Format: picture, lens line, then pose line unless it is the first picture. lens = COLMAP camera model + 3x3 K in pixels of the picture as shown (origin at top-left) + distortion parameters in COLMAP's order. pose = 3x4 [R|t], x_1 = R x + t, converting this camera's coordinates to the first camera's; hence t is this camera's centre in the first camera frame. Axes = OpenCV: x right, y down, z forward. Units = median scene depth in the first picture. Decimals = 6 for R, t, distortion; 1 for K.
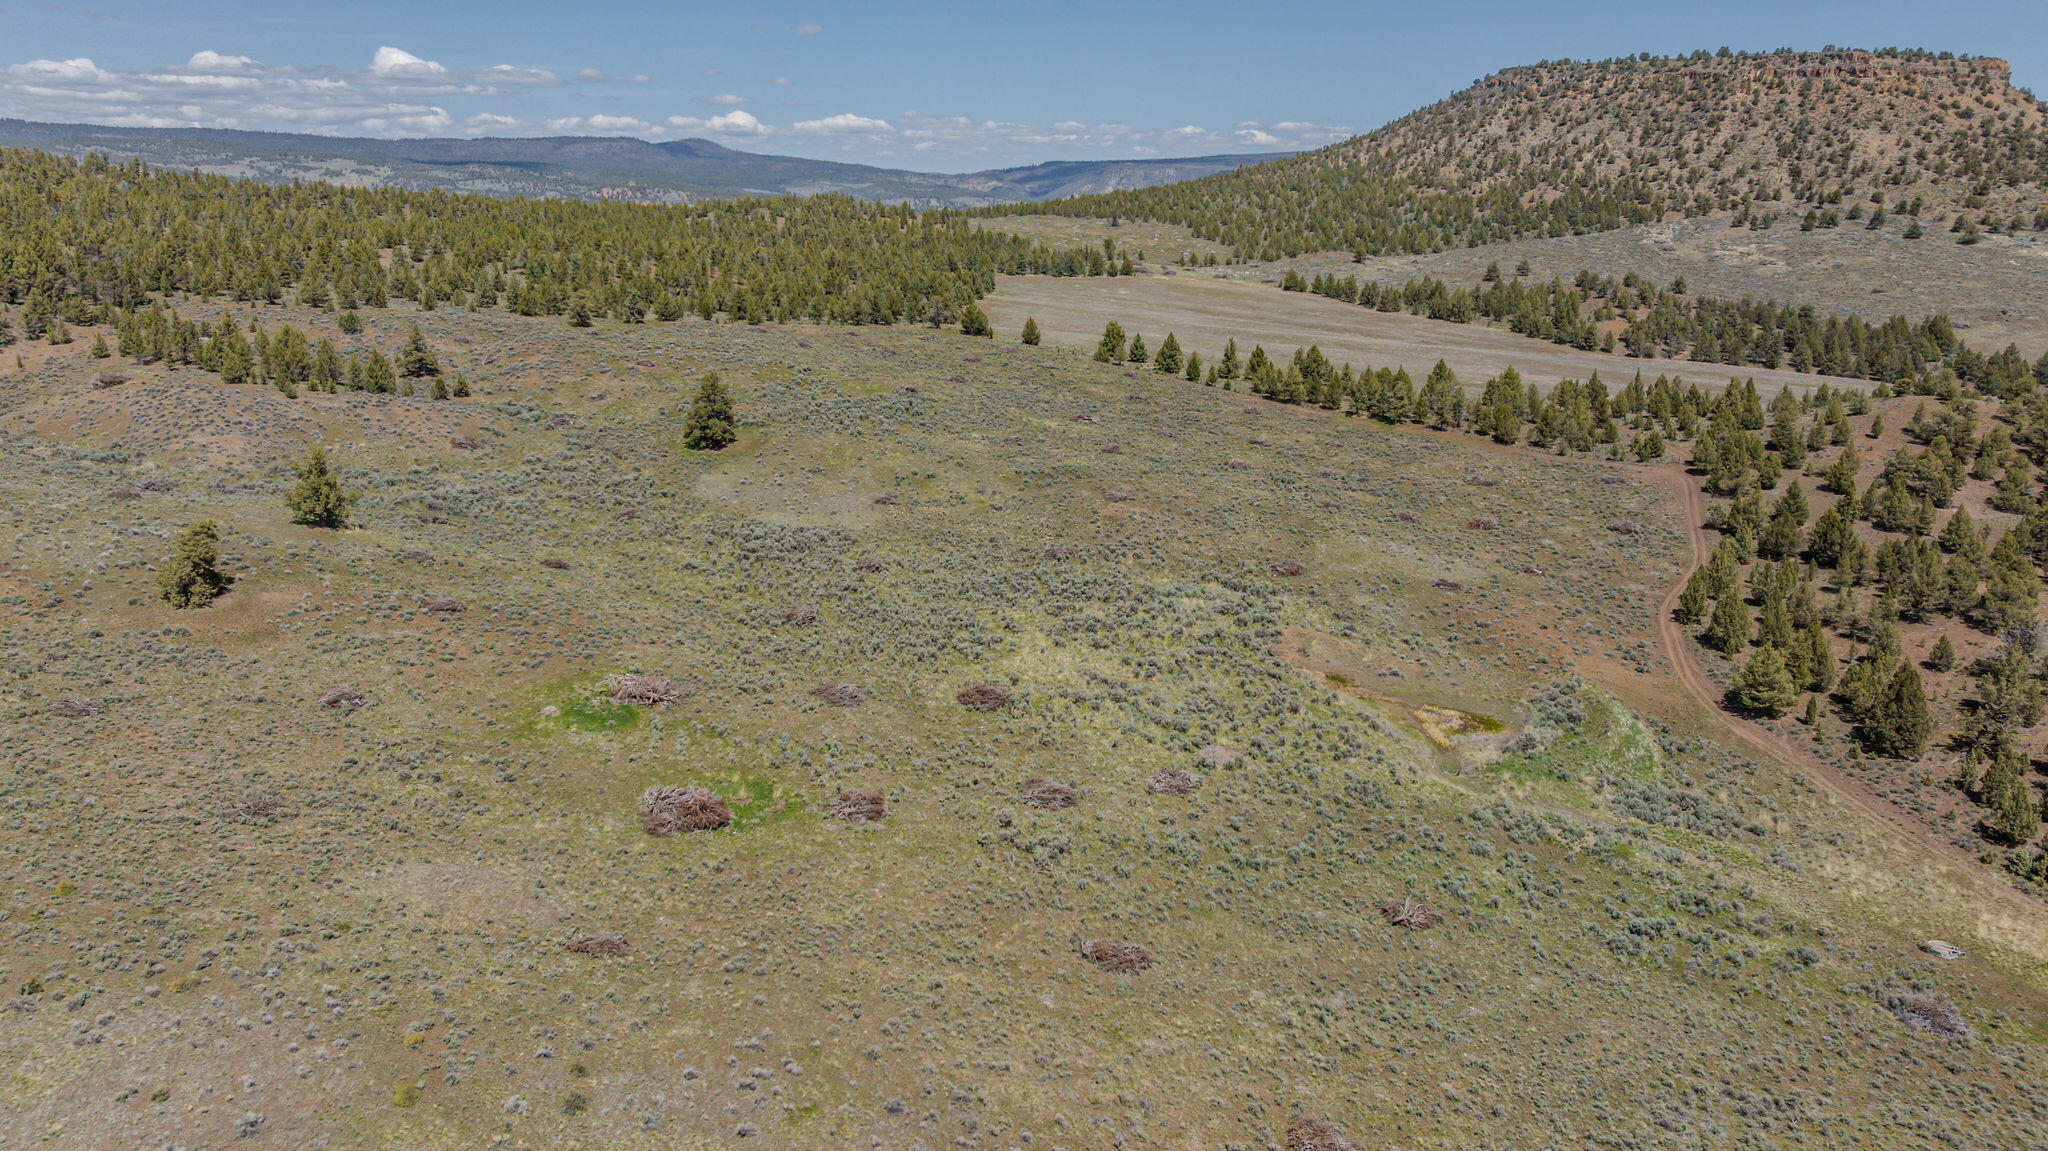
lens RADIAL K [[1448.3, 0, 1030.3], [0, 1448.3, 567.2], [0, 0, 1]] dist [-0.039529, 0.053314]
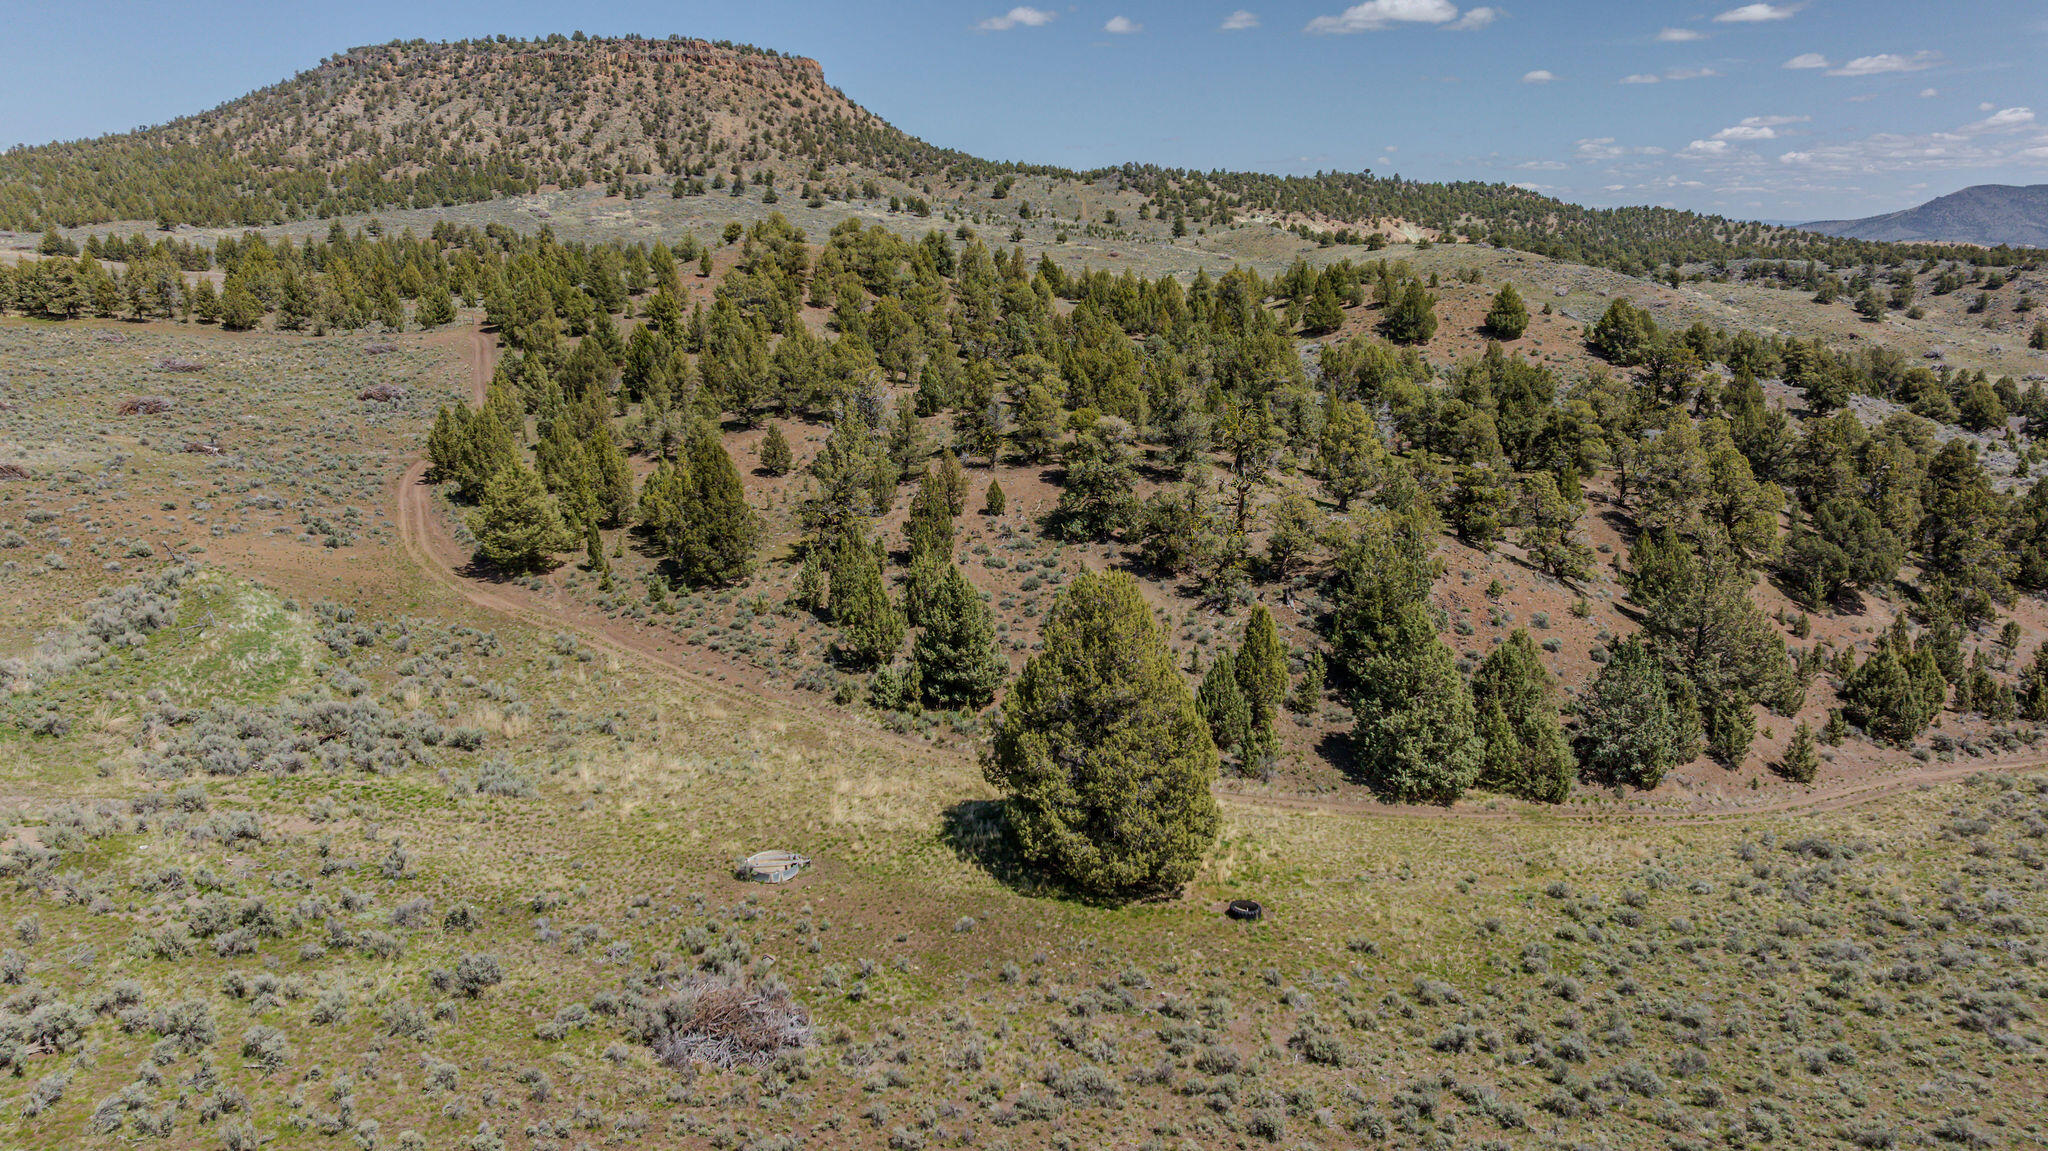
lens RADIAL K [[1448.3, 0, 1027.7], [0, 1448.3, 577.6], [0, 0, 1]] dist [-0.039529, 0.053314]
pose [[0.767620, -0.158957, 0.620880, 0.063311], [0.169969, 0.984557, 0.041924, 0.025056], [-0.617956, 0.073348, 0.782784, 0.084802]]
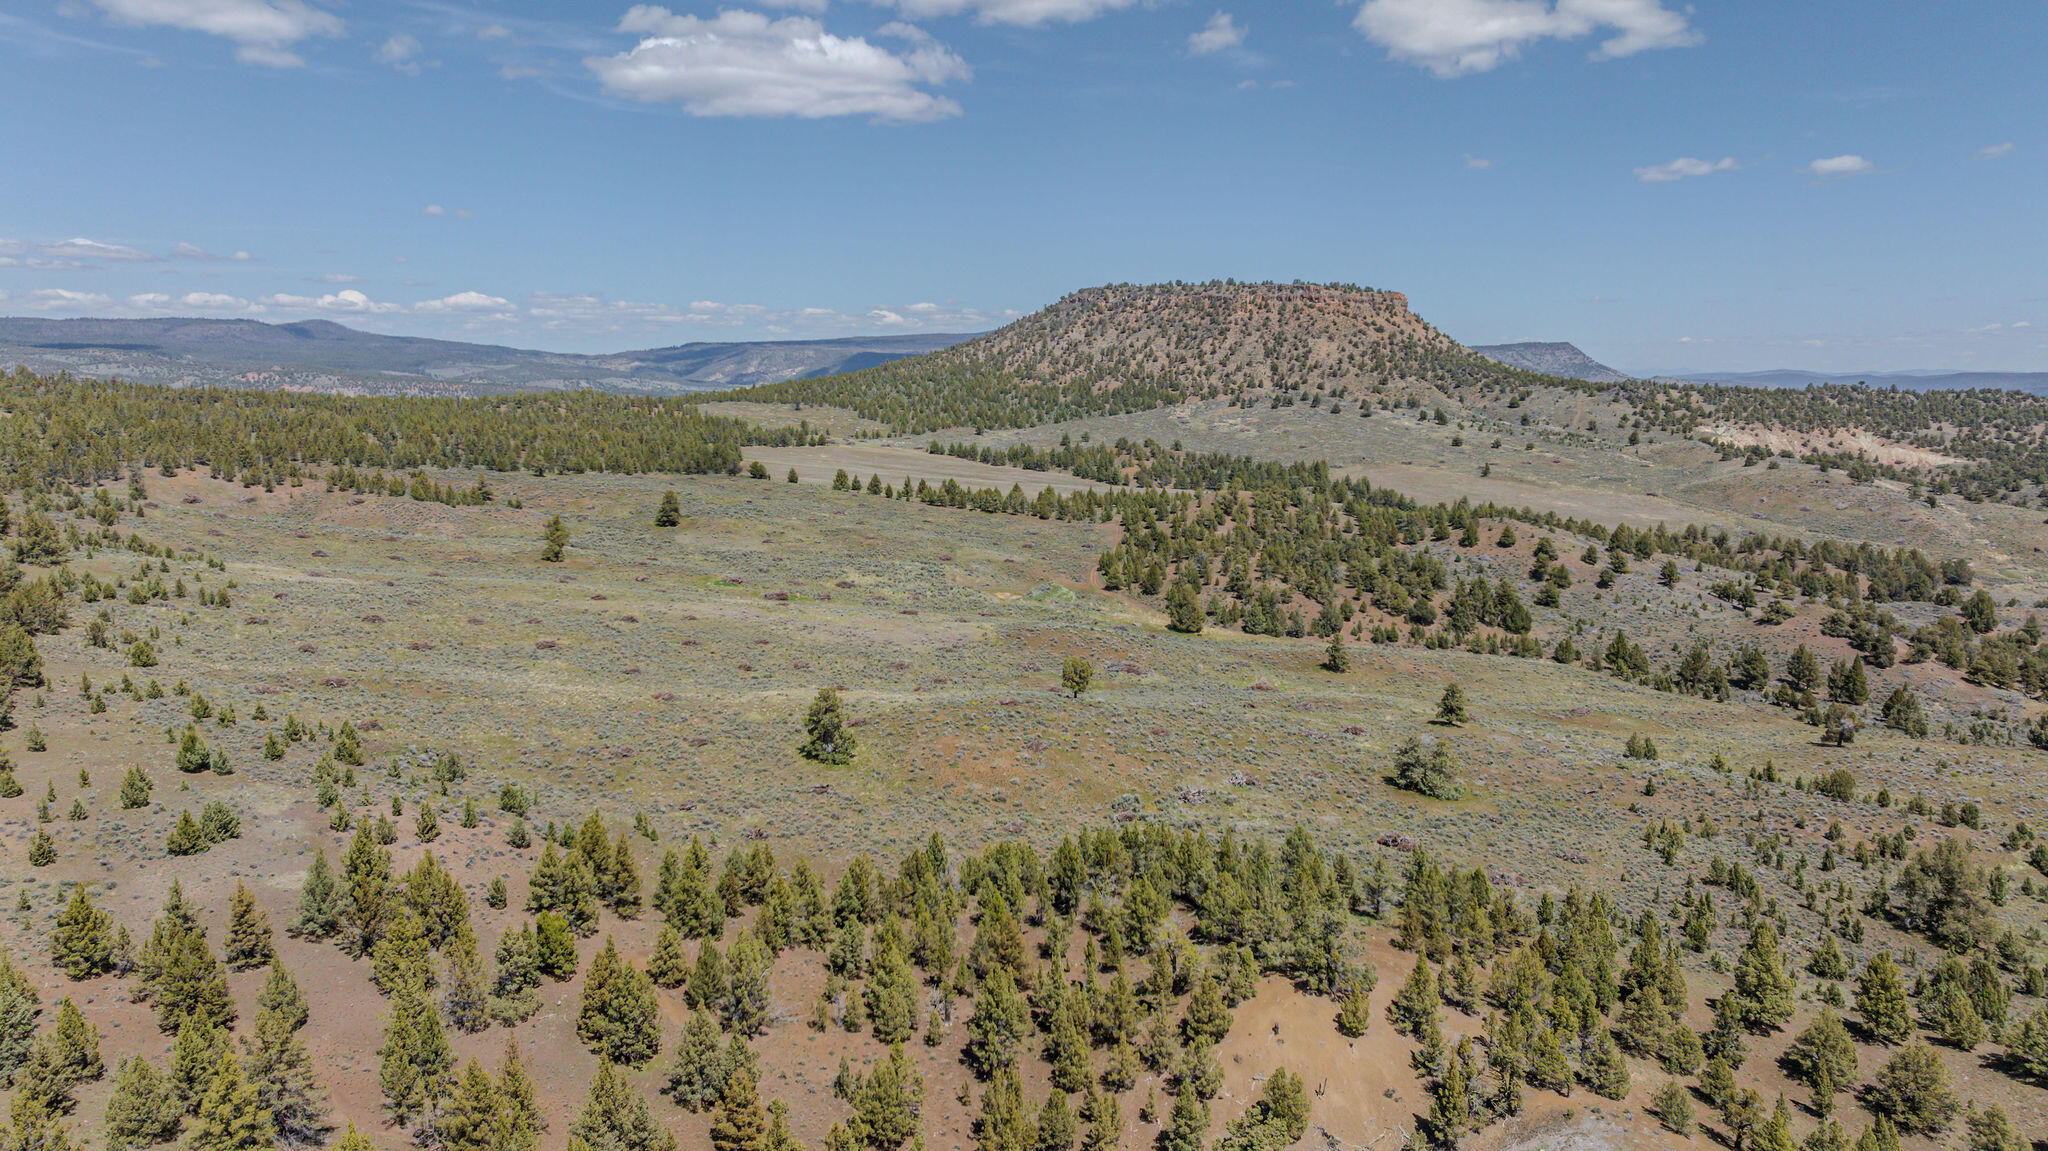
lens RADIAL K [[1448.3, 0, 1017.7], [0, 1448.3, 563.6], [0, 0, 1]] dist [-0.039529, 0.053314]
pose [[0.971747, -0.034662, 0.233466, -0.072749], [0.062519, 0.991626, -0.112999, 0.077966], [-0.227594, 0.124402, 0.965777, -0.367346]]
